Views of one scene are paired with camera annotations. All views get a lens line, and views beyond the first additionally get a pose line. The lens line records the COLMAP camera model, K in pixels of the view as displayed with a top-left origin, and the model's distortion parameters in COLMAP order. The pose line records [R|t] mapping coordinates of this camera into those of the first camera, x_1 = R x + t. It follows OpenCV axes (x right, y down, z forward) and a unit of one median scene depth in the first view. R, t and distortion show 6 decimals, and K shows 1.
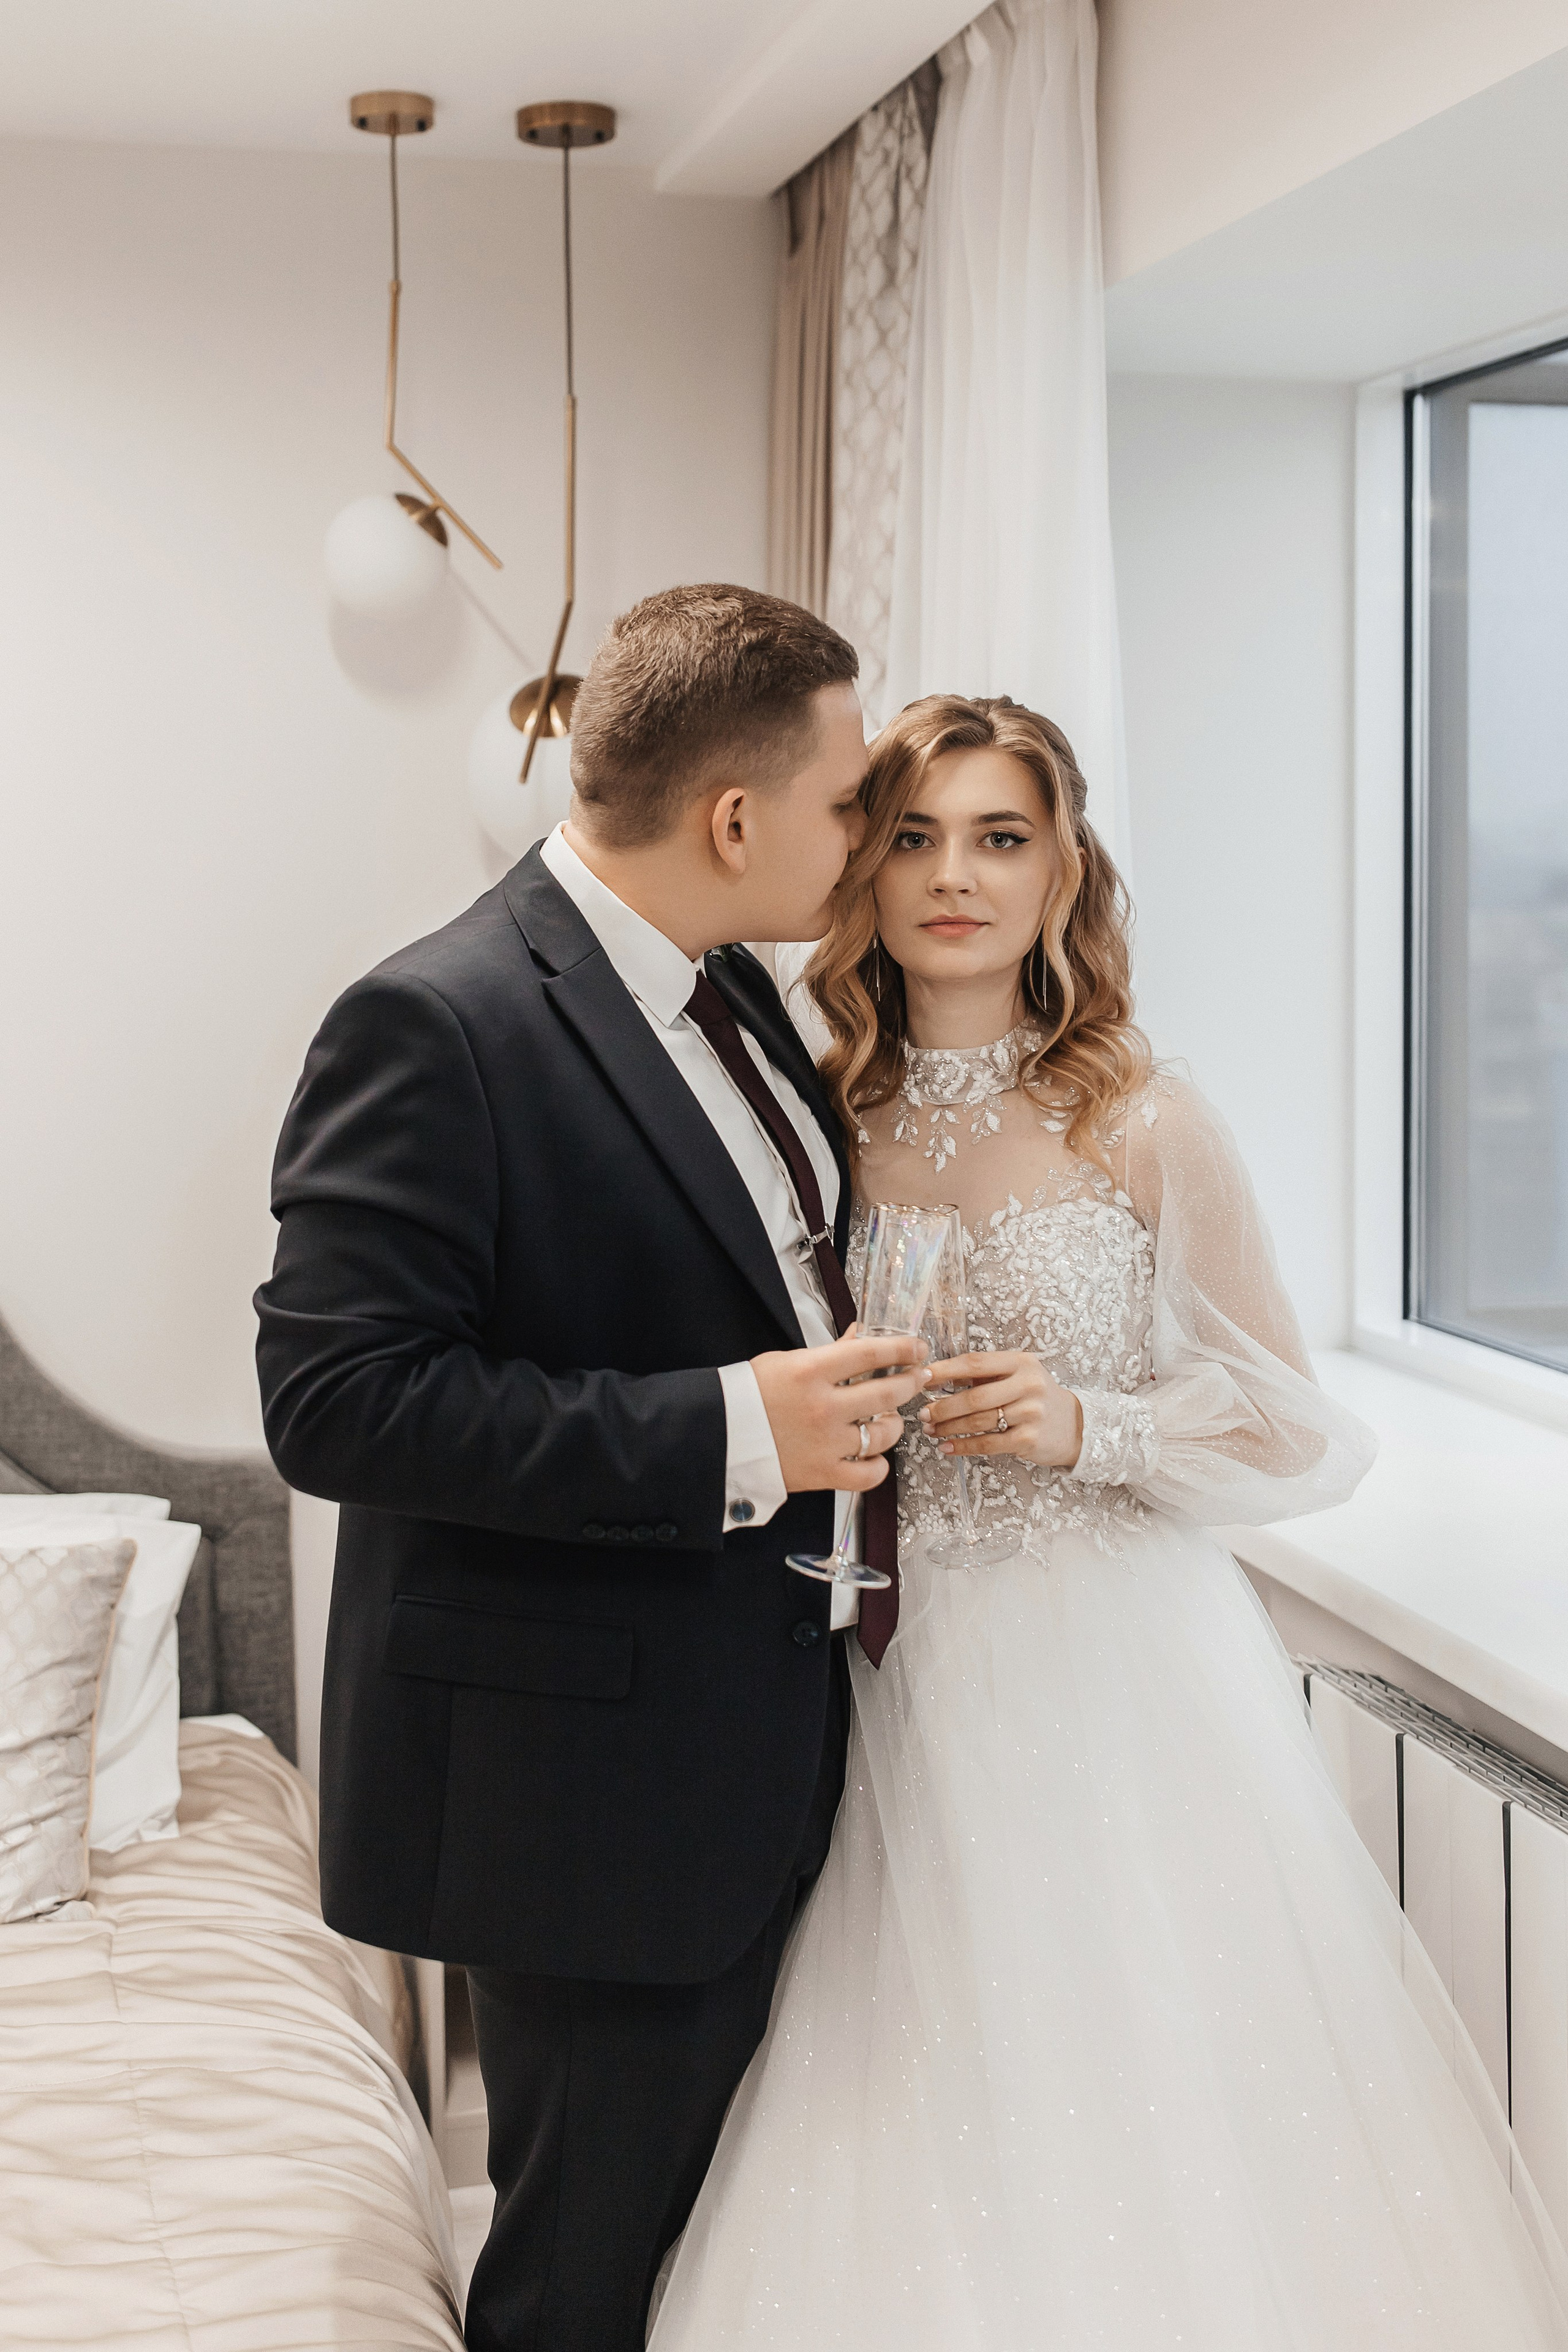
lens RADIAL K [[2392.4, 0, 770.9], [0, 2392.4, 1098.9], [0, 0, 1]] dist [0.001416, 0.004280]
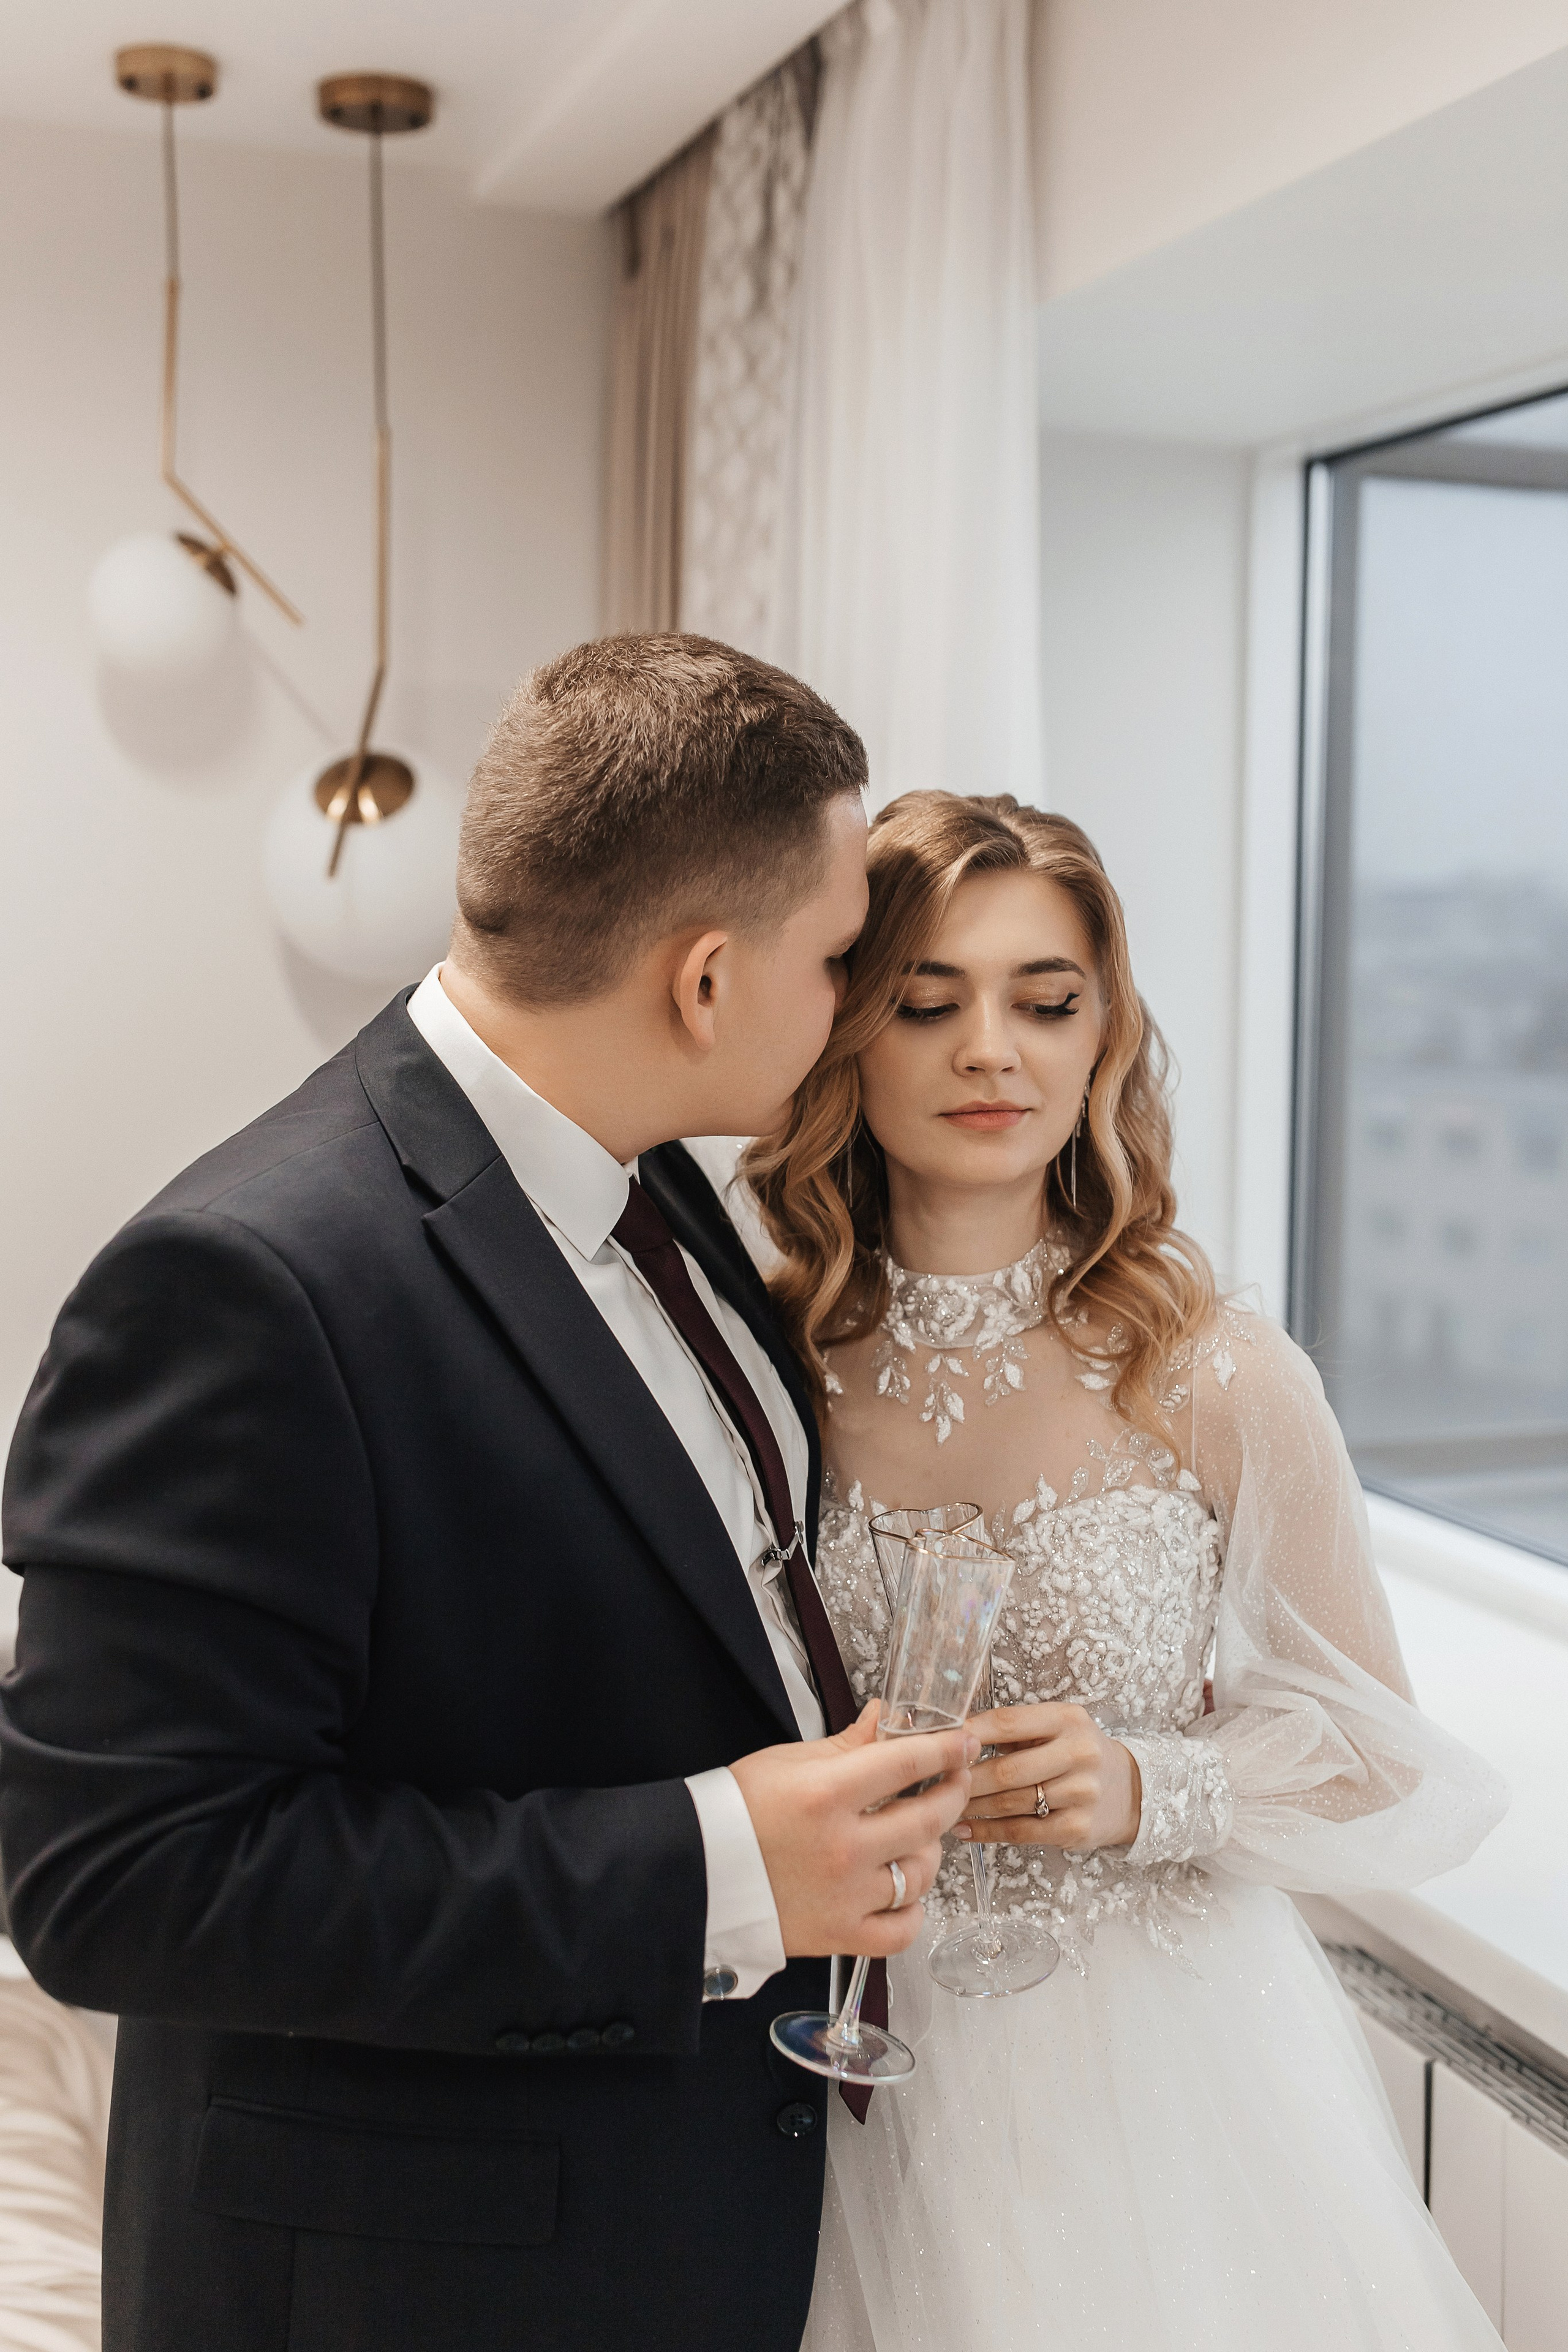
lens RADIAL K [[2434.7, 0, 820.3], [0, 2434.7, 1287.9], [0, 0, 1]] dist [-0.006136, 0.034385]
pose [[0.994377, 0.001617, 0.105884, -0.047469], [-0.005751, 0.999233, 0.038745, -0.046456], [-0.105740, -0.039136, 0.993623, 0.253159]]
